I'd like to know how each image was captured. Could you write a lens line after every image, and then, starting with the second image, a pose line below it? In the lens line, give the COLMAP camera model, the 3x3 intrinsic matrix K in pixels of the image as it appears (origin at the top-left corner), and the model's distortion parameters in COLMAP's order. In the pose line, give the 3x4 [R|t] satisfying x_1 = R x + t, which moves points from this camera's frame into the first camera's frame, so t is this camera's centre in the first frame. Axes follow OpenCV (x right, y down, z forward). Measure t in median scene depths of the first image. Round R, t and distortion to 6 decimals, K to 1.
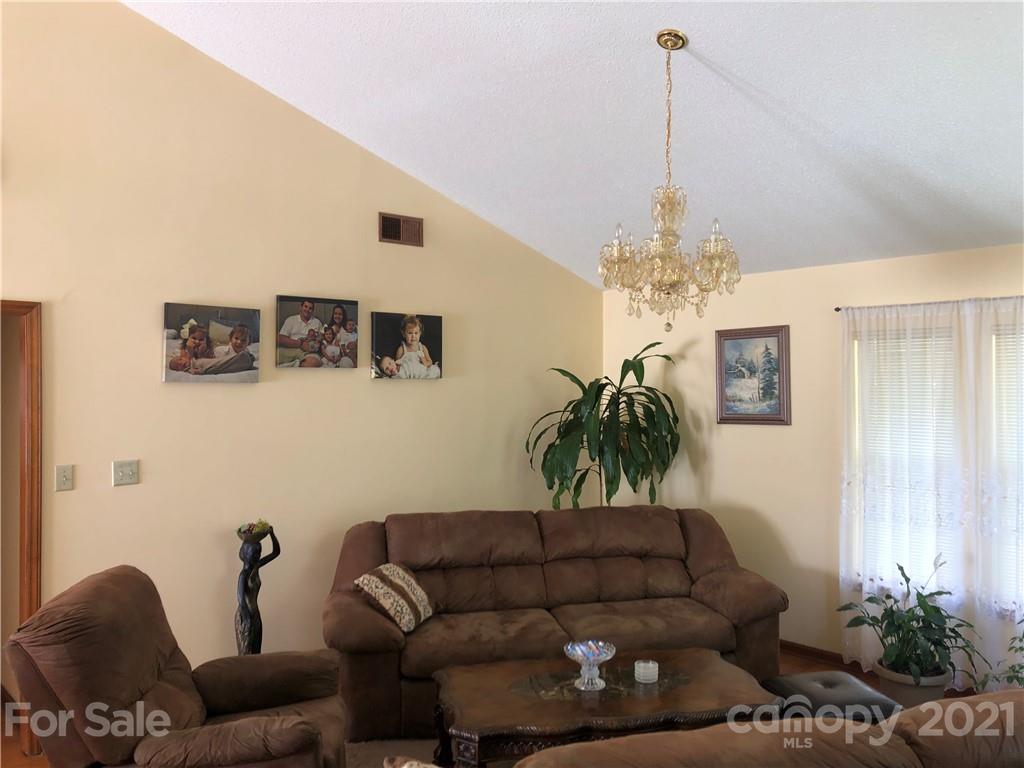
lens RADIAL K [[846.9, 0, 511.5], [0, 846.9, 366.5], [0, 0, 1]] dist [0.035936, -0.041291]
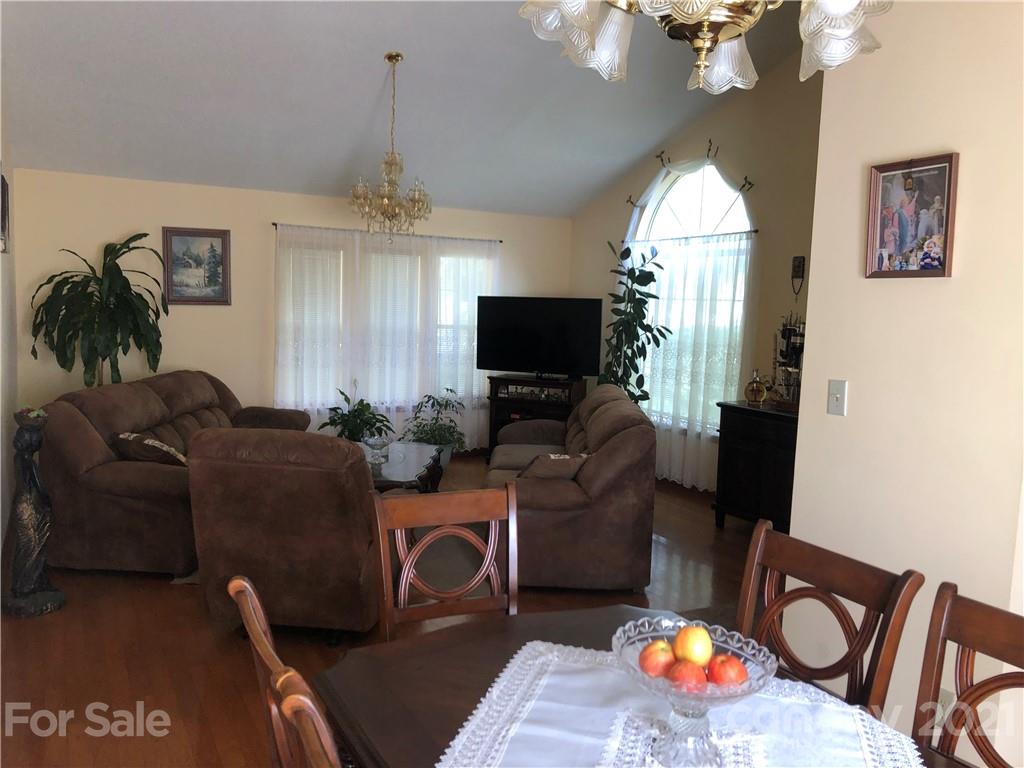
lens RADIAL K [[846.9, 0, 515.9], [0, 846.9, 390.5], [0, 0, 1]] dist [0.035936, -0.041291]
pose [[0.226276, -0.092986, 0.969615, -0.907417], [-0.057389, 0.992431, 0.108567, 0.031031], [-0.972371, -0.080211, 0.219227, 0.254138]]
